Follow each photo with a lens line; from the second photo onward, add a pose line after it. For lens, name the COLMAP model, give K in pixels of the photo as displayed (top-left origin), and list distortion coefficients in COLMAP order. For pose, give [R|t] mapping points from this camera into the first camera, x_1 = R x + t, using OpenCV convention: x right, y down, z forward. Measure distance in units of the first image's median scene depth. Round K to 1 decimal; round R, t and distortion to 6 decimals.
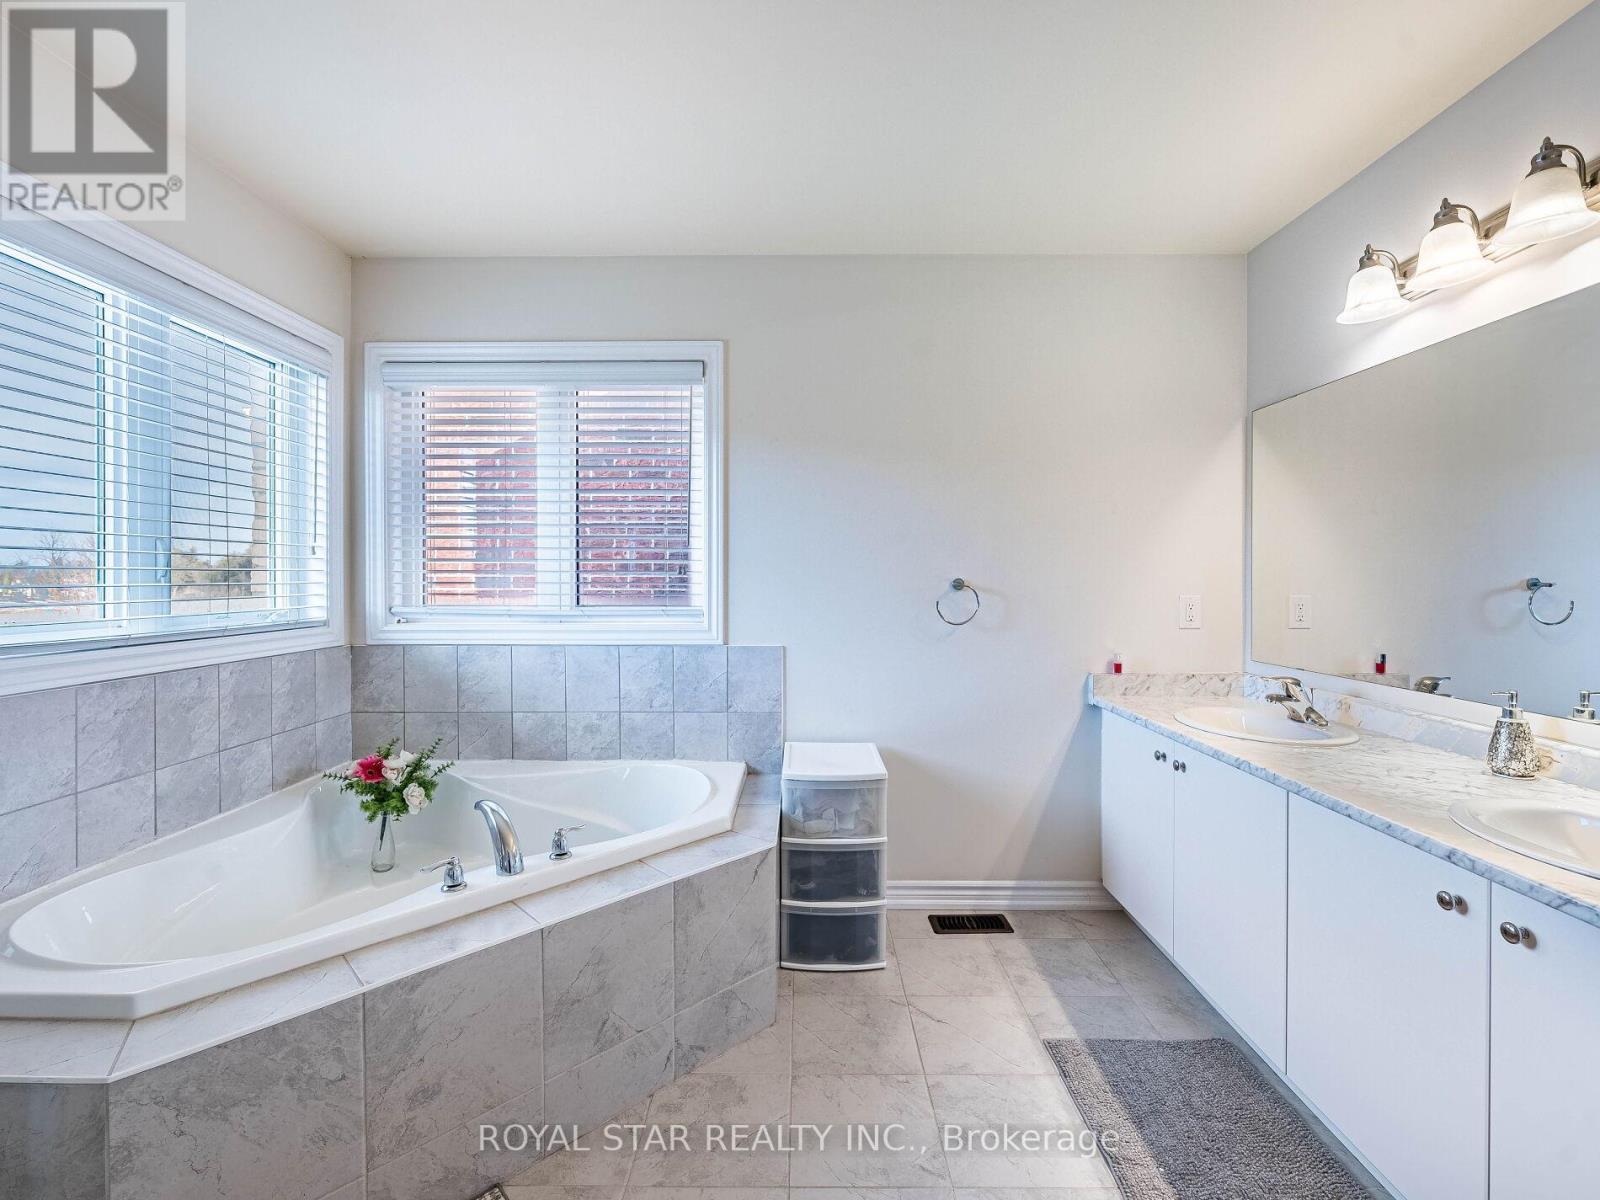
lens RADIAL K [[717.8, 0, 799.0], [0, 717.8, 585.1], [0, 0, 1]] dist [-0.001434, -0.000059]
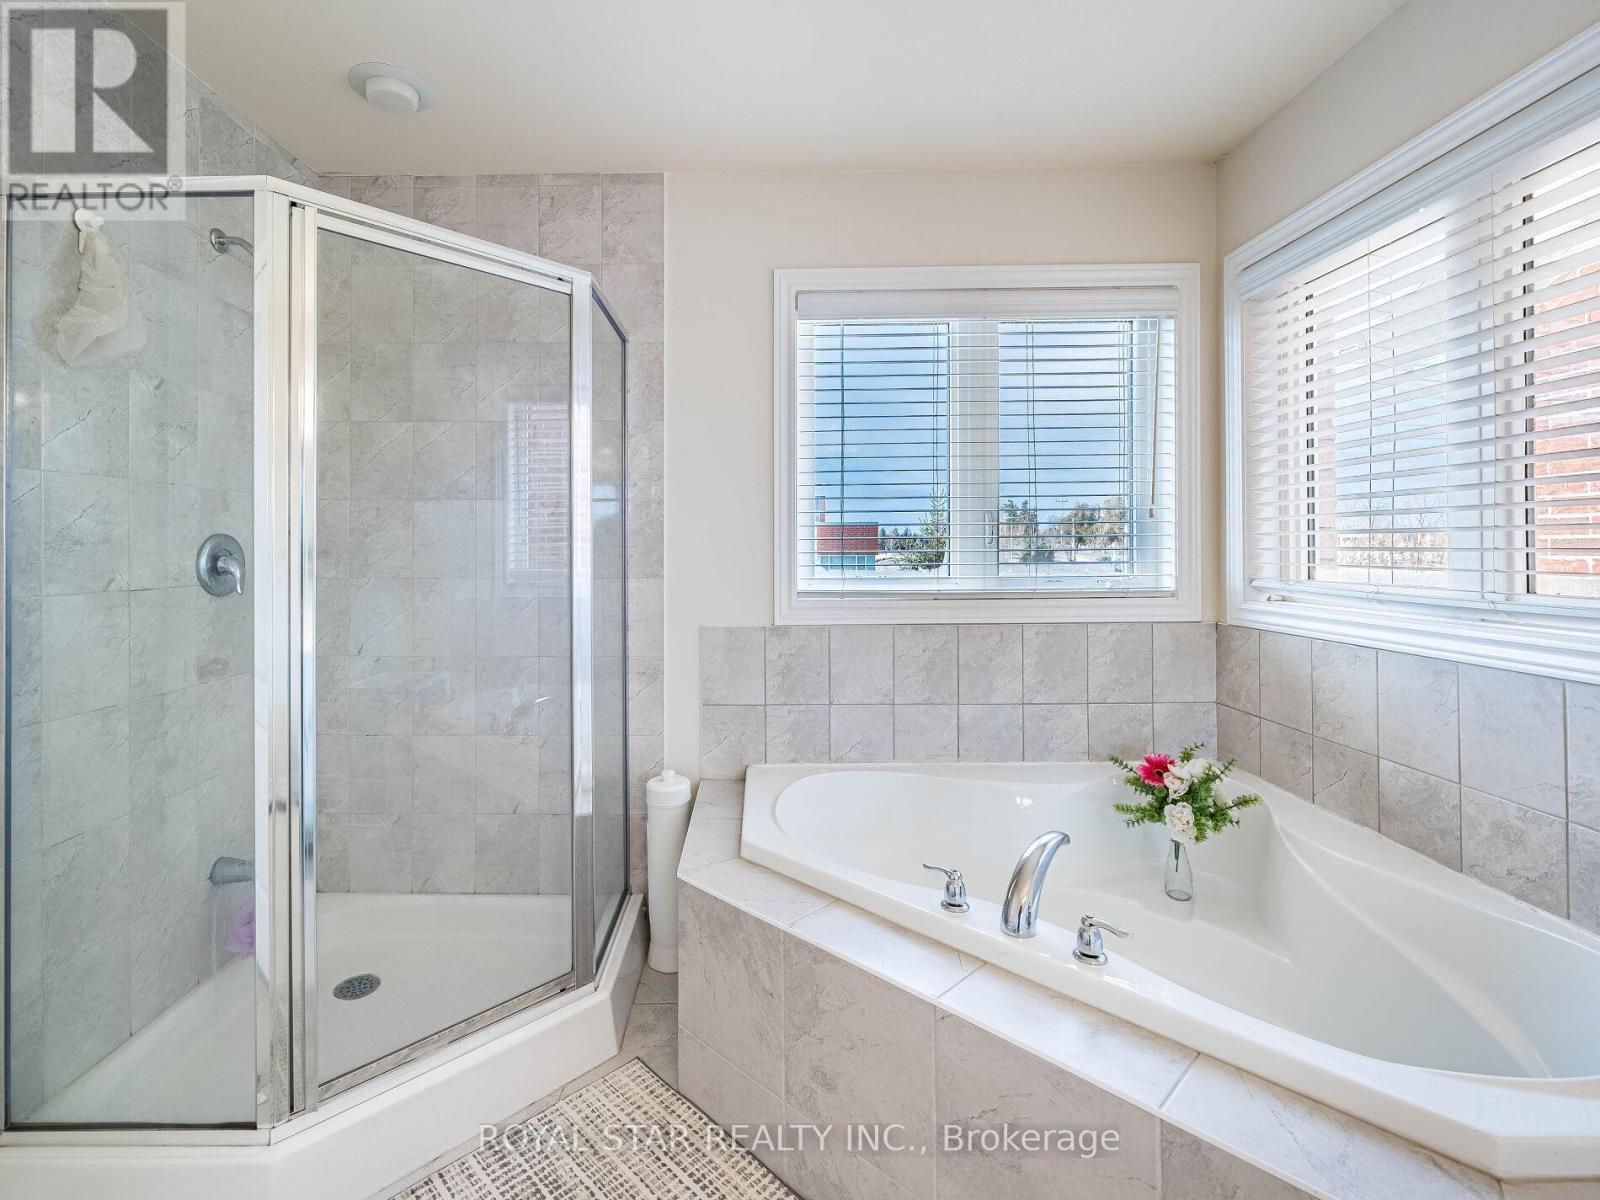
lens RADIAL K [[717.8, 0, 732.2], [0, 717.8, 555.0], [0, 0, 1]] dist [-0.001434, -0.000059]
pose [[-0.001716, 0.007268, -0.999972, 0.246451], [-0.002877, 0.999969, 0.007273, -0.000575], [0.999994, 0.002889, -0.001695, 0.492772]]
